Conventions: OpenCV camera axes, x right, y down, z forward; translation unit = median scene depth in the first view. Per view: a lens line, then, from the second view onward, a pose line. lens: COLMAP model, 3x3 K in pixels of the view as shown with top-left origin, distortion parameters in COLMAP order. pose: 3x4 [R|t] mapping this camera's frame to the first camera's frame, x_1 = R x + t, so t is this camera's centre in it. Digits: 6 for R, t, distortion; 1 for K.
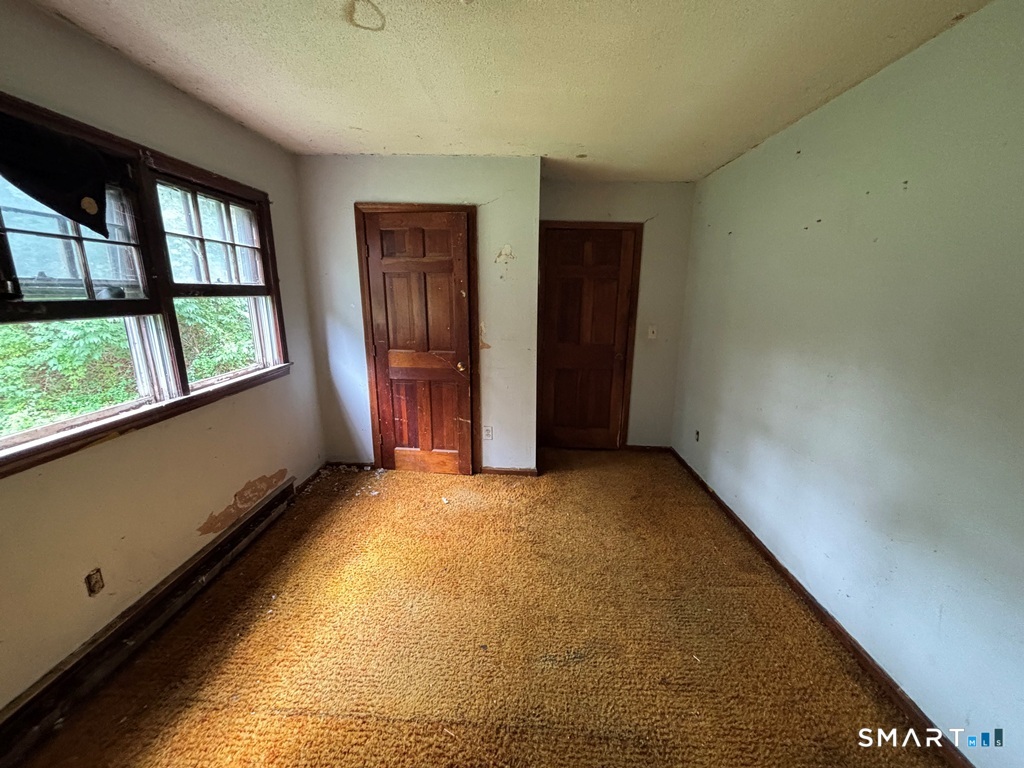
lens RADIAL K [[414.9, 0, 512.2], [0, 414.9, 385.4], [0, 0, 1]] dist [-0.001030, -0.000198]
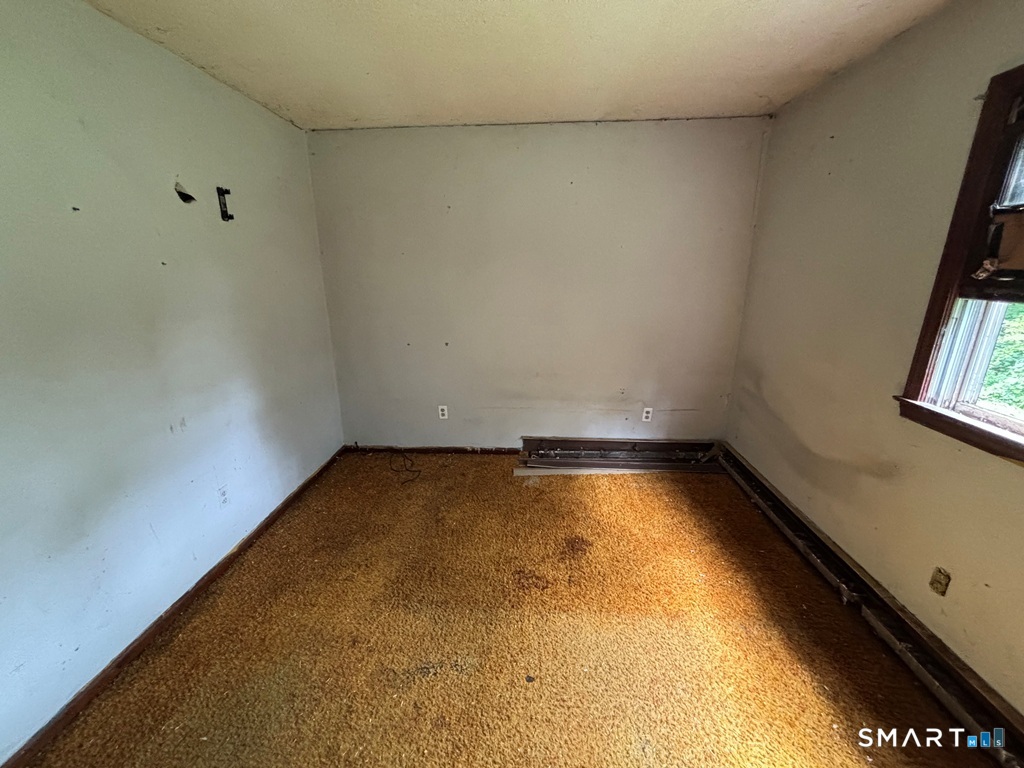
lens RADIAL K [[414.9, 0, 512.2], [0, 414.9, 384.5], [0, 0, 1]] dist [-0.001030, -0.000198]
pose [[-0.999841, -0.010685, 0.014274, -0.042016], [-0.002240, 0.869474, 0.493973, -0.379885], [-0.017689, 0.493862, -0.869360, 1.622322]]
